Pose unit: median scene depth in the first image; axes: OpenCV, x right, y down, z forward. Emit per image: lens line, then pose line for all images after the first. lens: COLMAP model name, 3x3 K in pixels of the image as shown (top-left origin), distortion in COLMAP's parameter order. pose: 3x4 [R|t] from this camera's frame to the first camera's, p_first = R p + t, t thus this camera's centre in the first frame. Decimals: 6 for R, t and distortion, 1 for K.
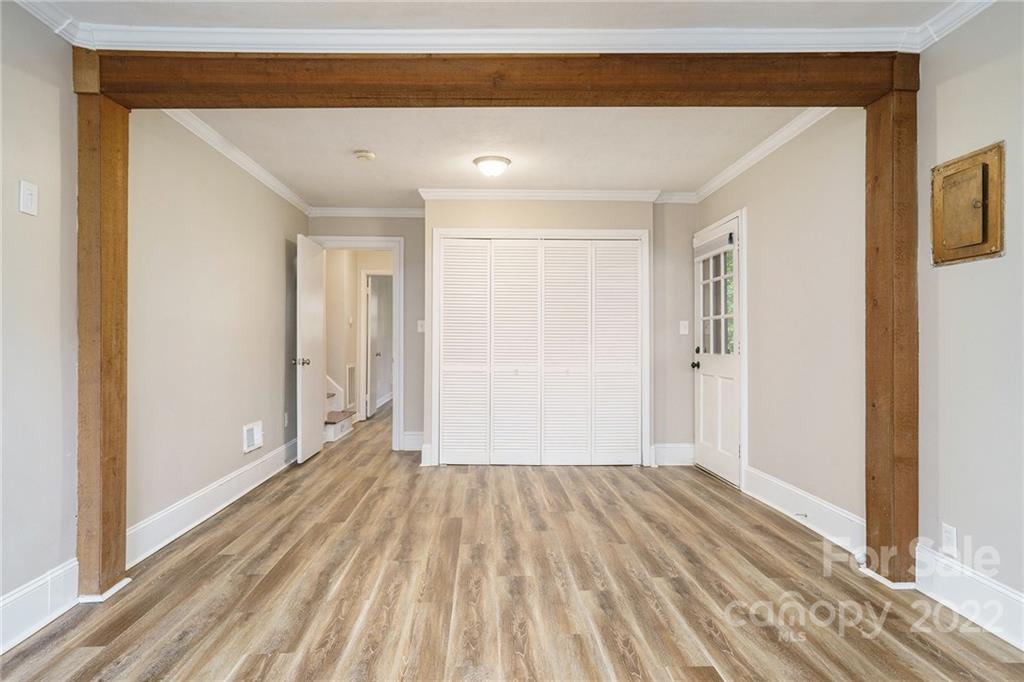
lens RADIAL K [[592.2, 0, 507.8], [0, 592.2, 335.5], [0, 0, 1]] dist [-0.004219, -0.000461]
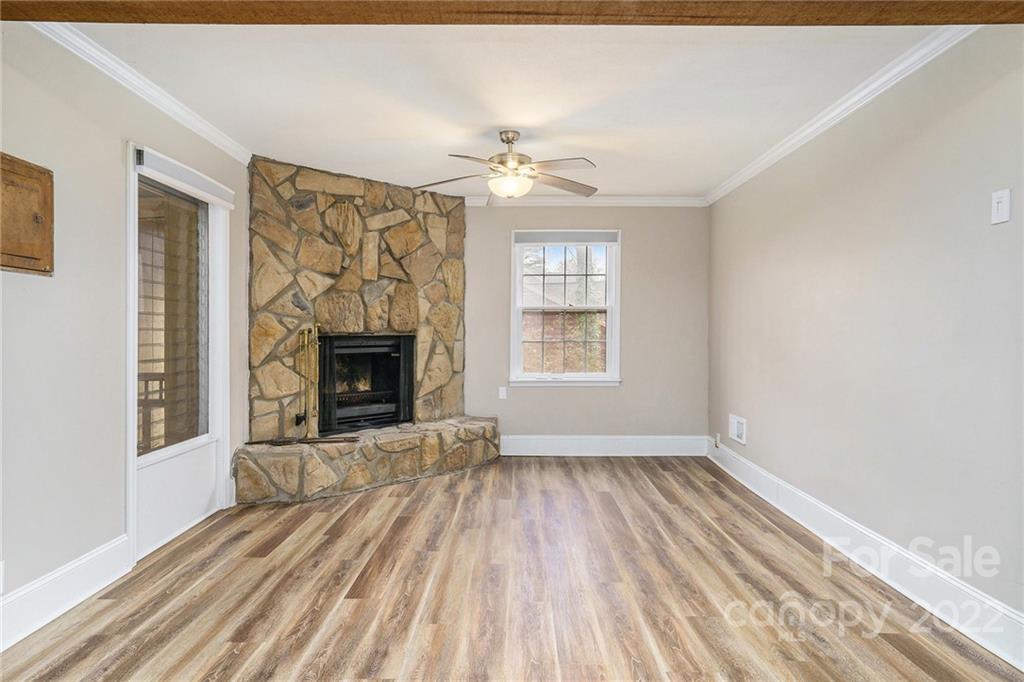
lens RADIAL K [[592.2, 0, 507.8], [0, 592.2, 335.5], [0, 0, 1]] dist [-0.004219, -0.000461]
pose [[-0.998266, 0.011478, 0.057731, -0.083330], [0.011181, 0.999922, -0.005480, -0.006980], [-0.057789, -0.004825, -0.998317, 2.022714]]
